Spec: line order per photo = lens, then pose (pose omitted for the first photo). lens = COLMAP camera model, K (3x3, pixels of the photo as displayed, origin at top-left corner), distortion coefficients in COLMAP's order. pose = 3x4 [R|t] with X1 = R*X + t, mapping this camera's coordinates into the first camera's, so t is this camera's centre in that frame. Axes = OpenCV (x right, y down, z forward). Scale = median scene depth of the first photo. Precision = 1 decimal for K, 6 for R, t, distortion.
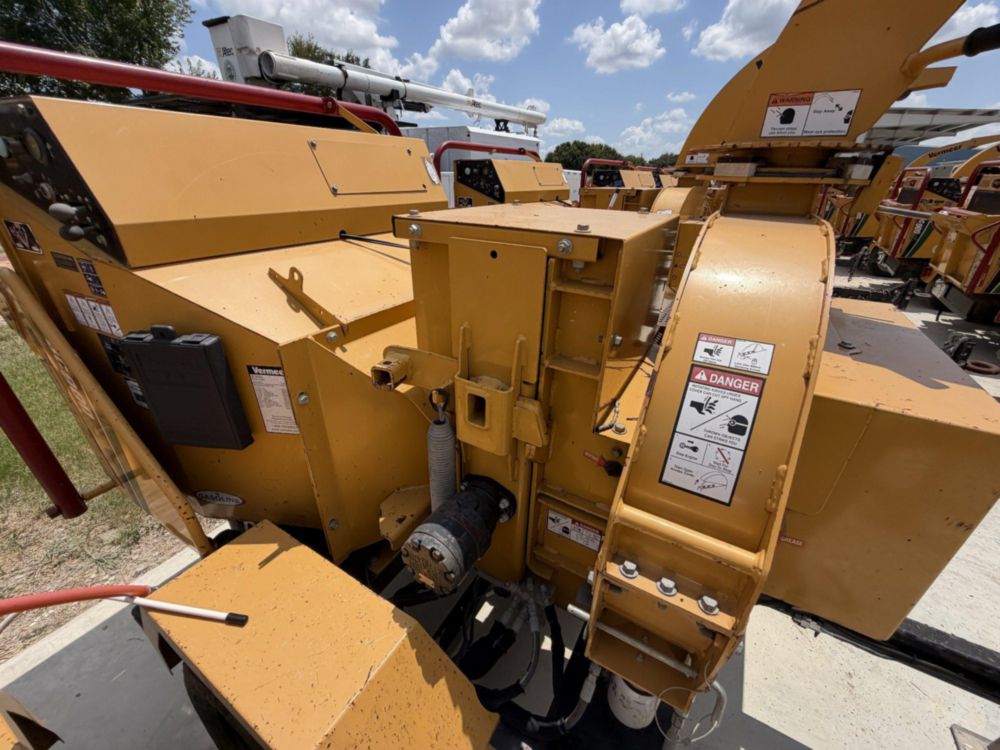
lens RADIAL K [[396.5, 0, 497.3], [0, 396.5, 376.8], [0, 0, 1]] dist [0.000981, 0.000738]
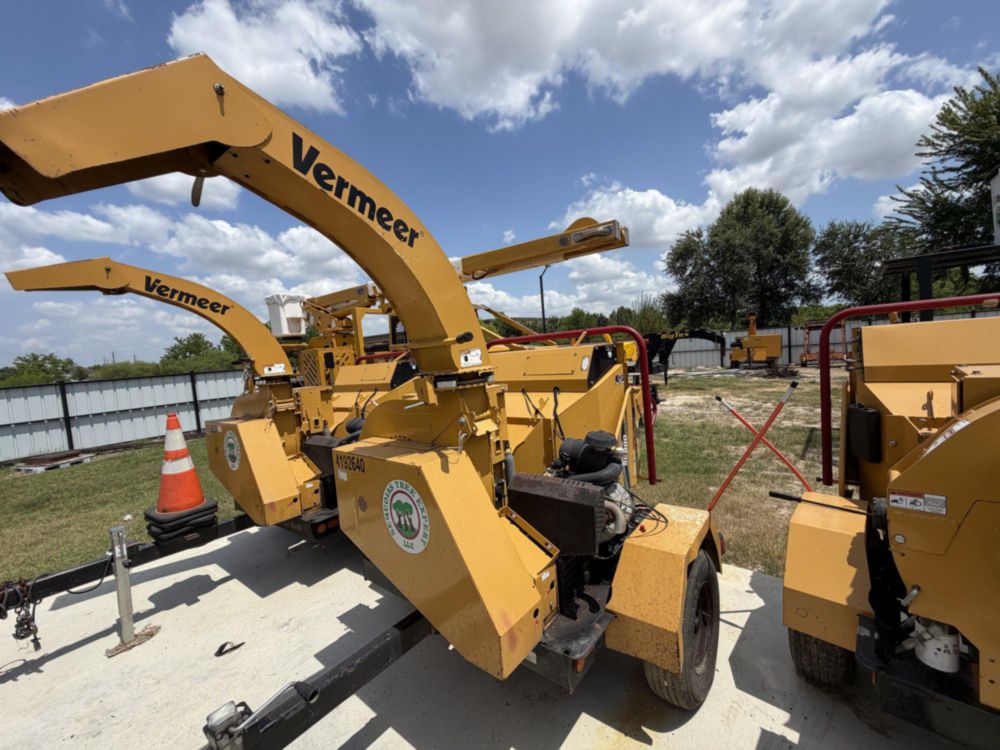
lens RADIAL K [[397.5, 0, 498.5], [0, 397.5, 375.6], [0, 0, 1]] dist [-0.000186, -0.000213]
pose [[-0.145320, 0.059276, -0.987607, 2.448489], [-0.374850, 0.920488, 0.110405, -0.777130], [0.915625, 0.386248, -0.111546, 1.296719]]
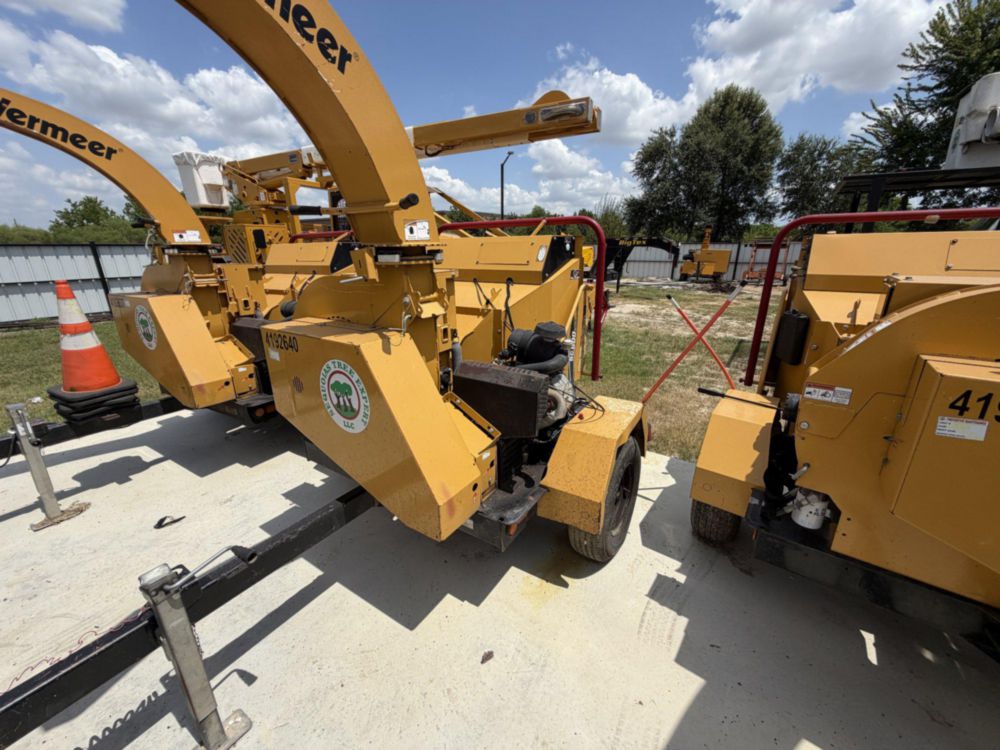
lens RADIAL K [[397.5, 0, 498.5], [0, 397.5, 375.6], [0, 0, 1]] dist [-0.000186, -0.000213]
pose [[-0.036410, 0.293580, -0.955241, 2.377943], [-0.444713, 0.851251, 0.278571, -0.699897], [0.894933, 0.434951, 0.099565, 1.339264]]
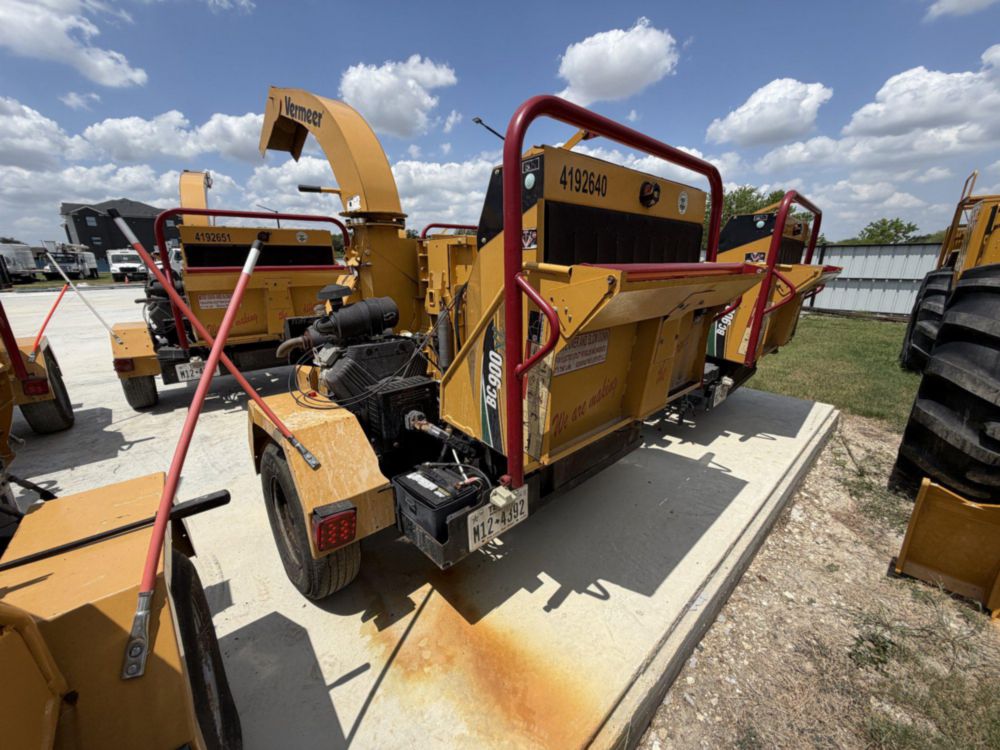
lens RADIAL K [[398.3, 0, 500.2], [0, 398.3, 376.4], [0, 0, 1]] dist [-0.000858, 0.000216]
pose [[-0.963183, -0.084092, 0.255355, -0.726772], [0.113376, 0.734180, 0.669422, -1.297847], [-0.243770, 0.673727, -0.697616, 2.972144]]
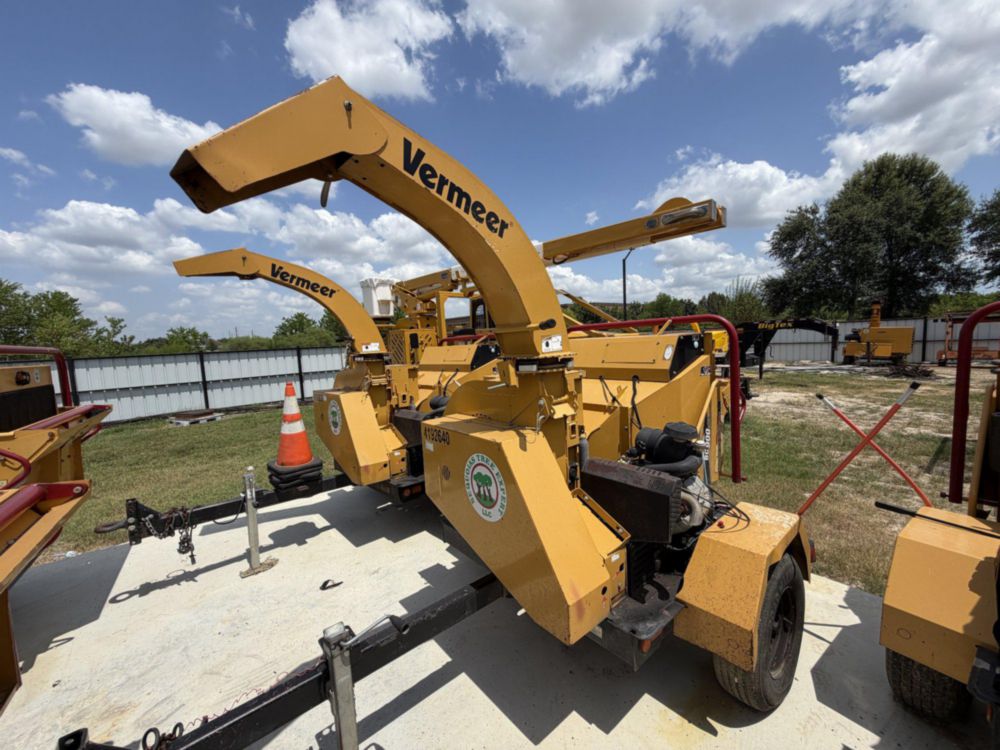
lens RADIAL K [[397.2, 0, 498.6], [0, 397.2, 376.6], [0, 0, 1]] dist [-0.000796, 0.000078]
pose [[-0.328004, 0.088350, -0.940536, 2.531884], [-0.385379, 0.896489, 0.218610, -0.775956], [0.862494, 0.434168, -0.260004, 1.288158]]
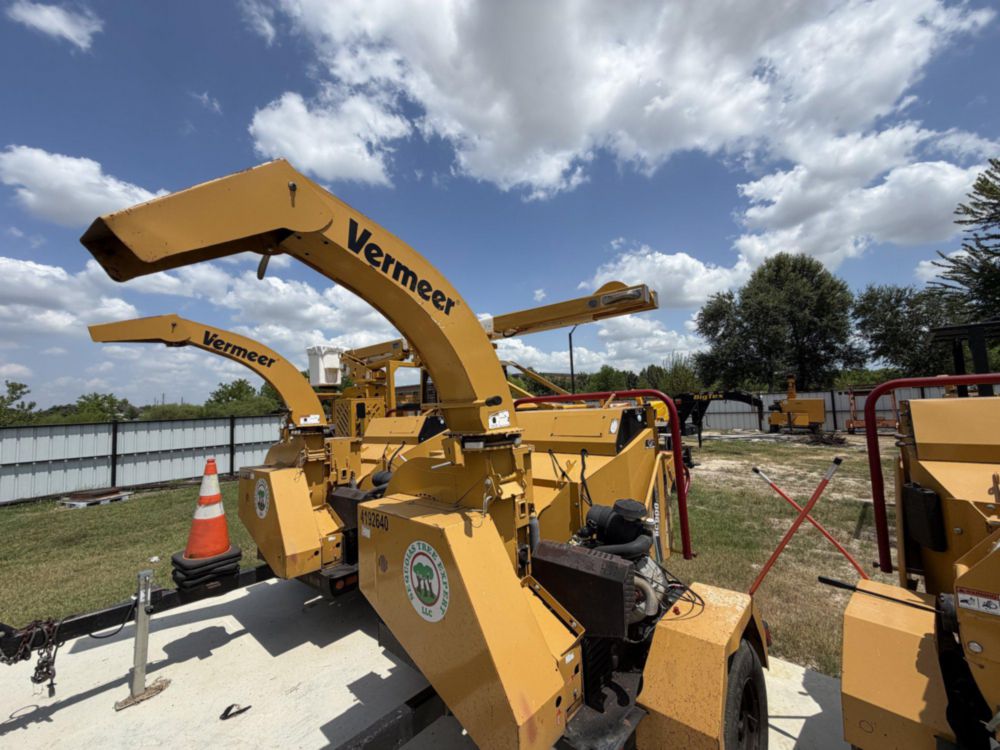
lens RADIAL K [[397.2, 0, 498.4], [0, 397.2, 375.7], [0, 0, 1]] dist [-0.000858, 0.000390]
pose [[-0.213332, -0.079460, -0.973743, 2.478693], [-0.402125, 0.915487, 0.013394, -0.810921], [0.890385, 0.394424, -0.227255, 1.285826]]
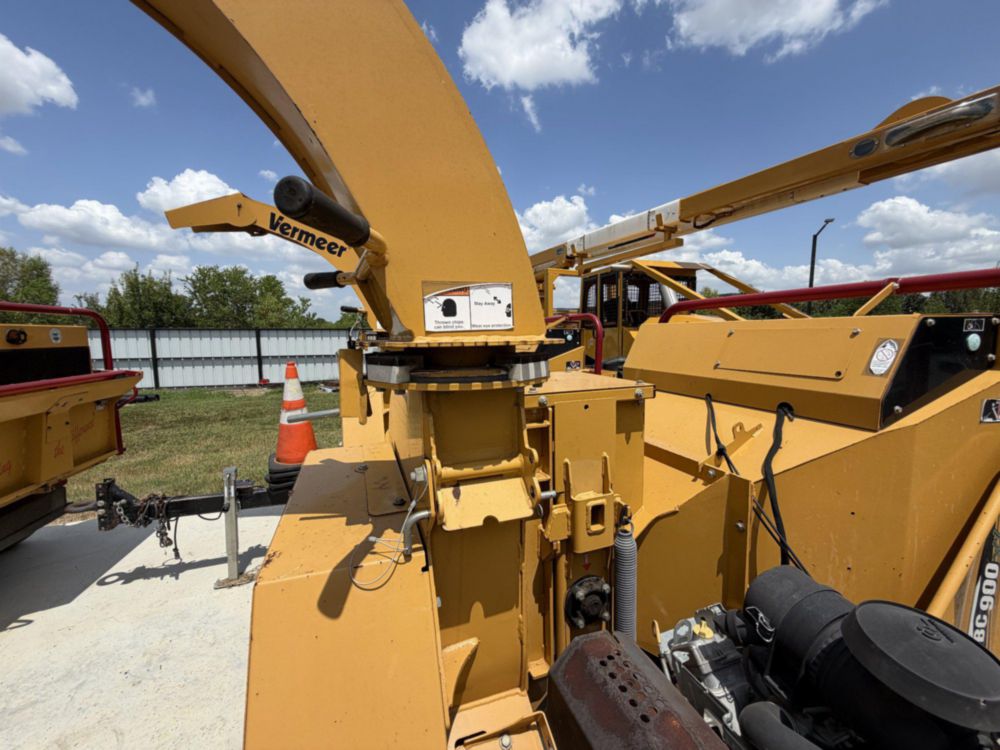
lens RADIAL K [[398.2, 0, 498.7], [0, 398.2, 372.1], [0, 0, 1]] dist [-0.000533, 0.000608]
pose [[-0.634126, 0.064390, -0.770544, 1.184130], [-0.354800, 0.861195, 0.363951, -0.765880], [0.687024, 0.504180, -0.523261, 1.372263]]
